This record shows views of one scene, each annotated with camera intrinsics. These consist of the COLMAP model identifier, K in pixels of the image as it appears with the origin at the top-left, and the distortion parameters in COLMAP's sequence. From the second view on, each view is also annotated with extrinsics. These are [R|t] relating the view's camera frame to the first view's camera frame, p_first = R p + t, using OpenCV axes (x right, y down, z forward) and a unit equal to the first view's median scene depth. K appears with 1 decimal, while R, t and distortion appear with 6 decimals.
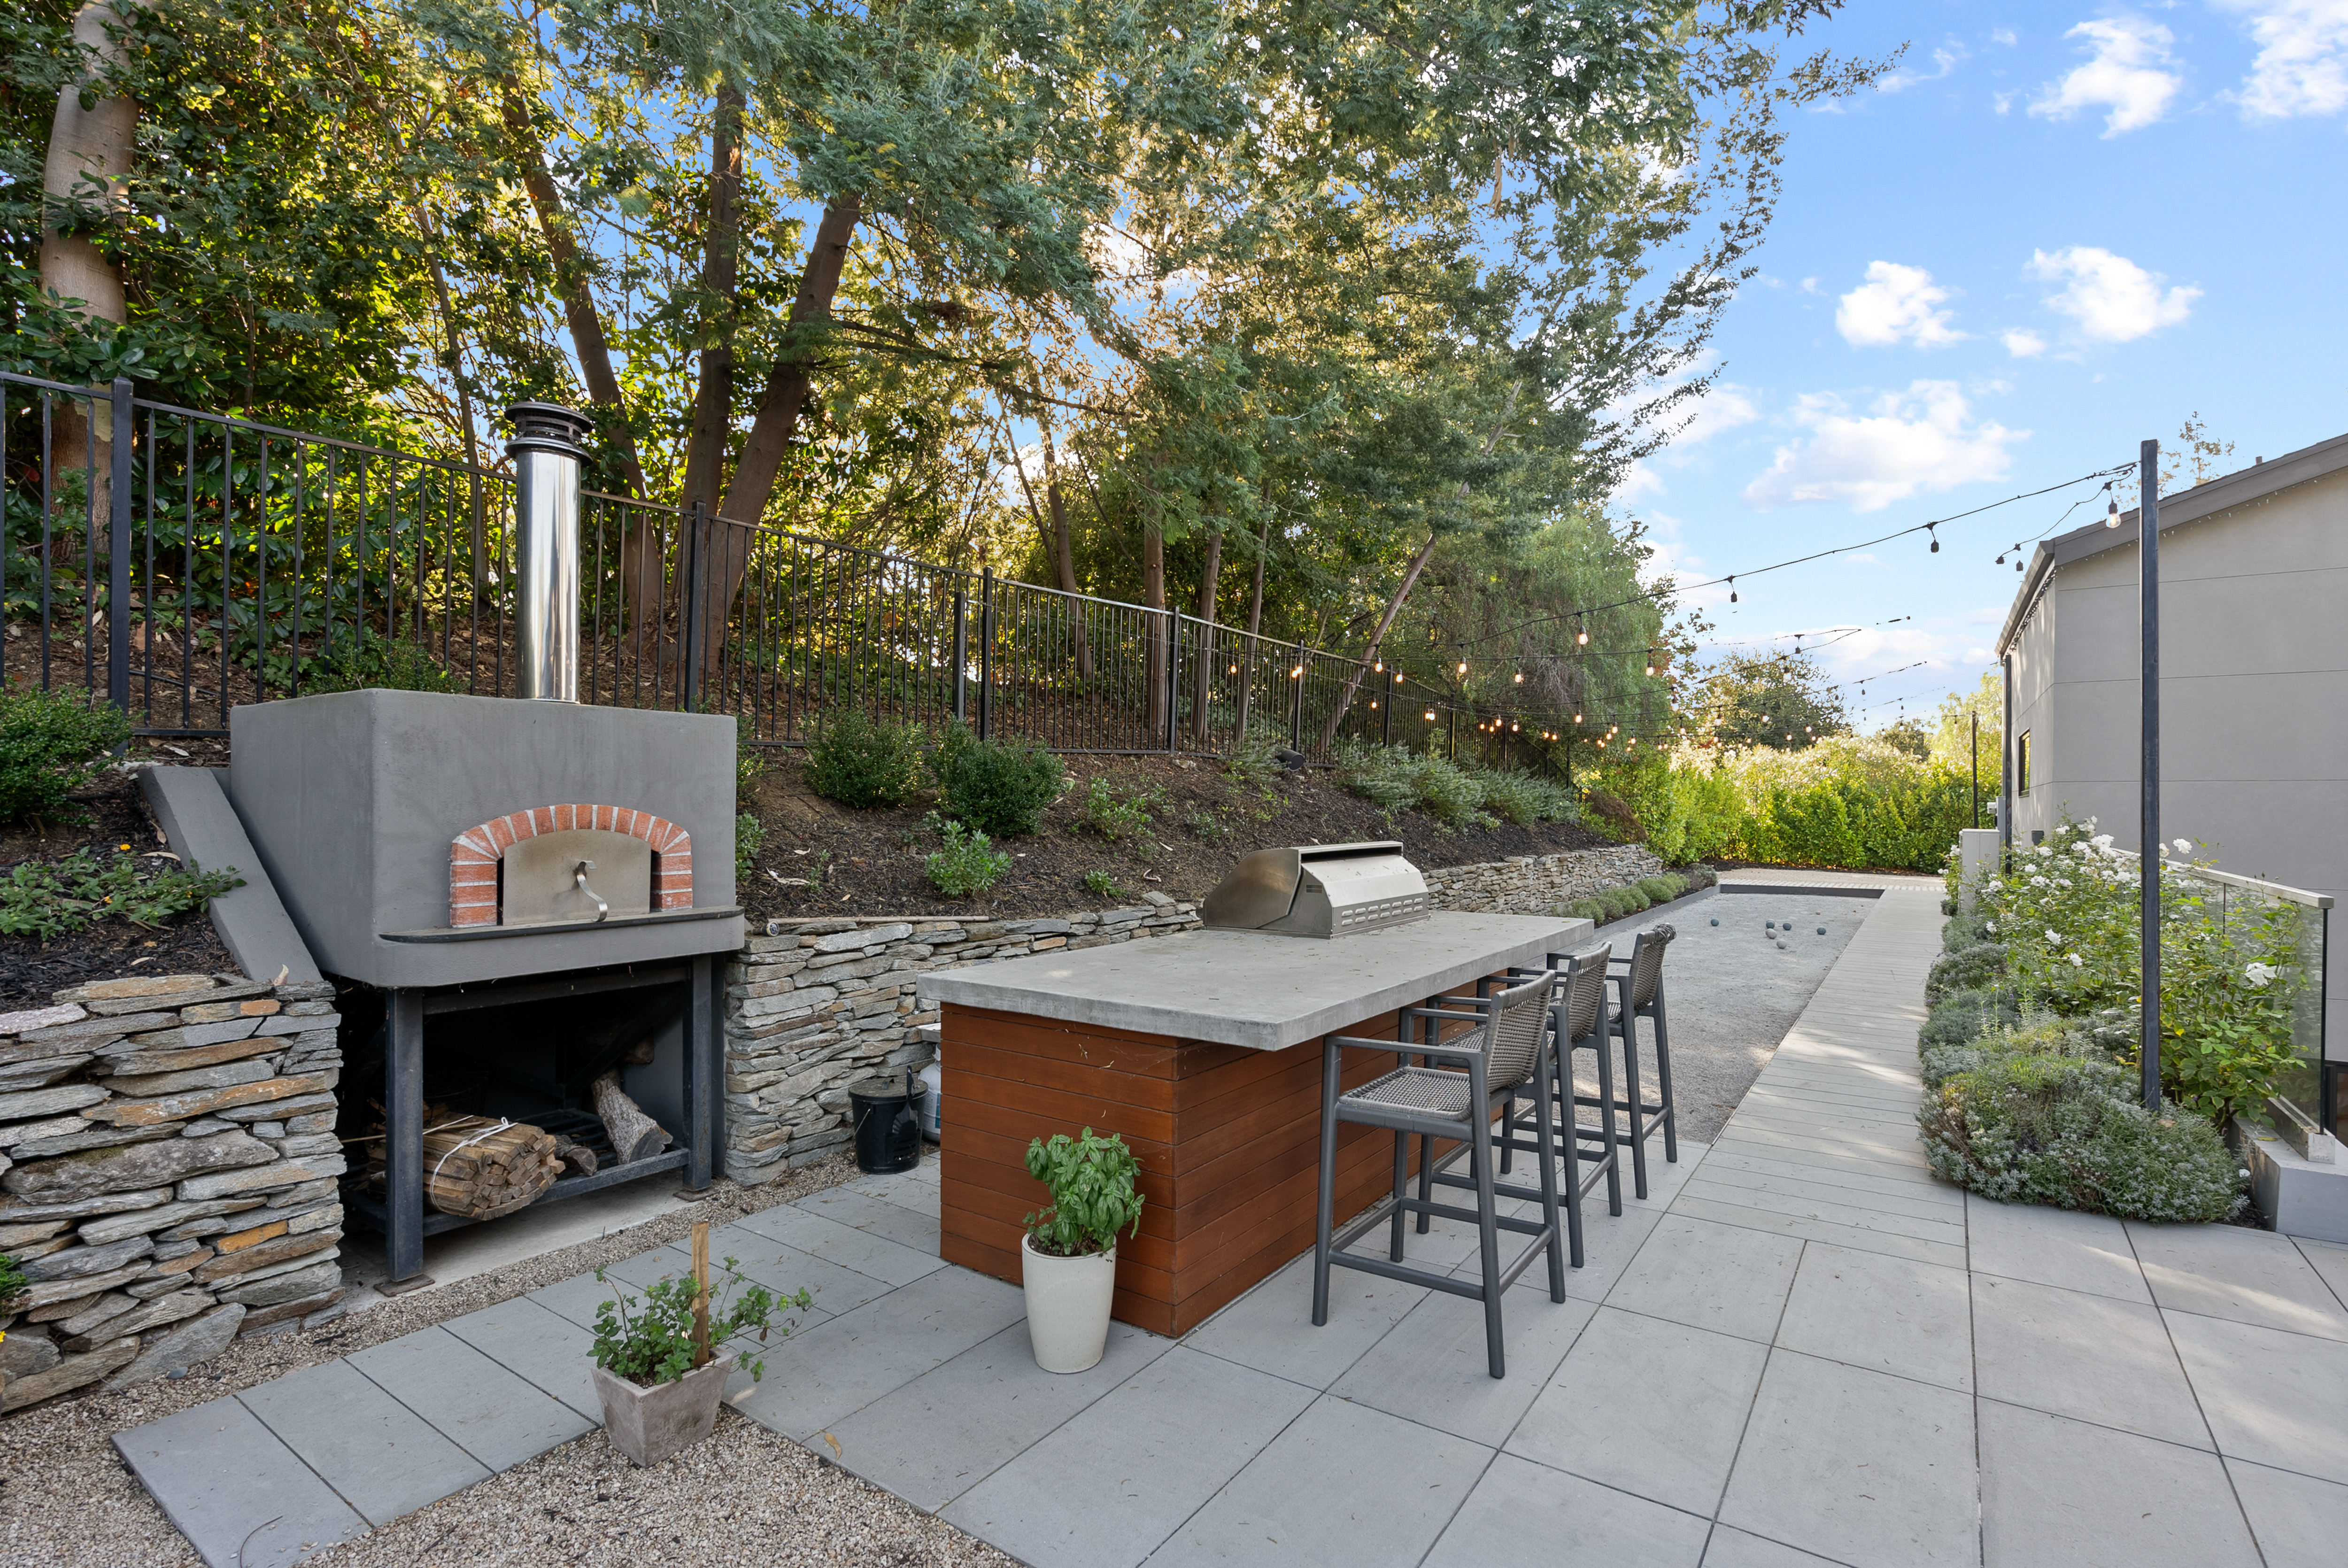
lens RADIAL K [[1092.4, 0, 1187.7], [0, 1092.4, 795.0], [0, 0, 1]] dist [-0.004149, -0.000246]
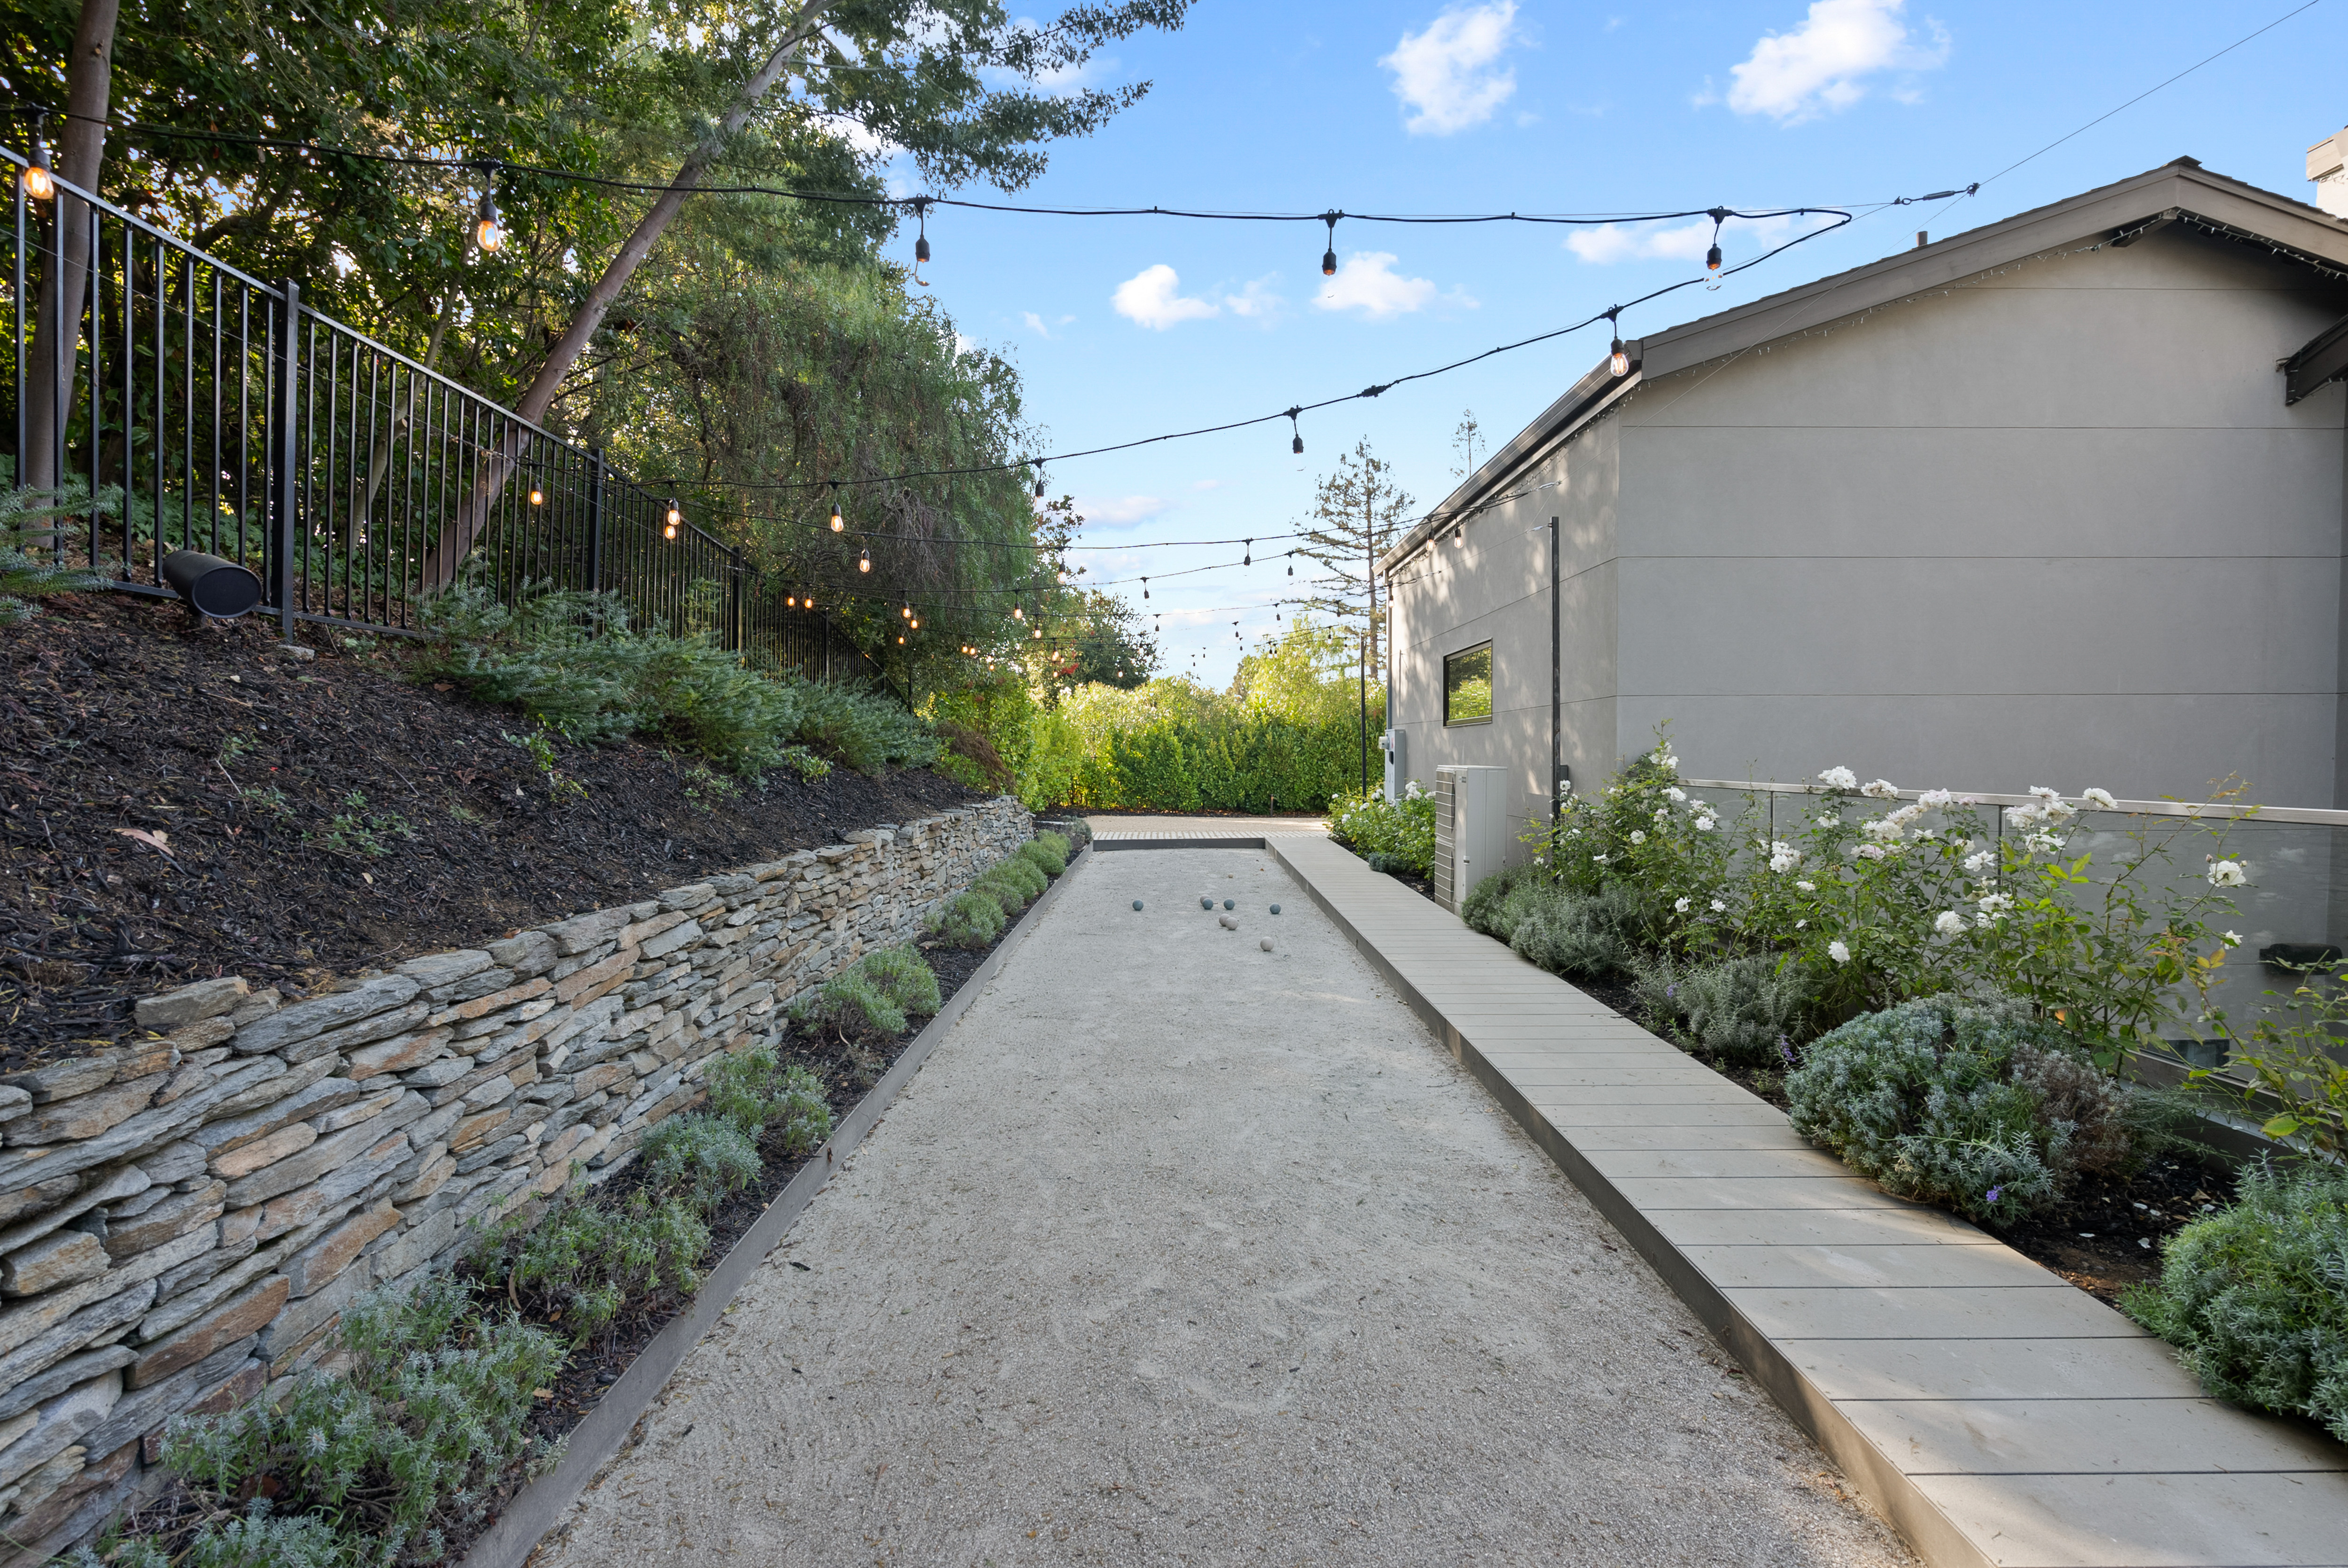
lens RADIAL K [[1092.2, 0, 1192.8], [0, 1092.2, 774.5], [0, 0, 1]] dist [-0.004149, -0.000246]
pose [[0.812888, -0.018239, 0.582134, 0.077848], [0.001522, 0.999573, 0.029193, 0.009041], [-0.582418, -0.022844, 0.812568, 0.301560]]
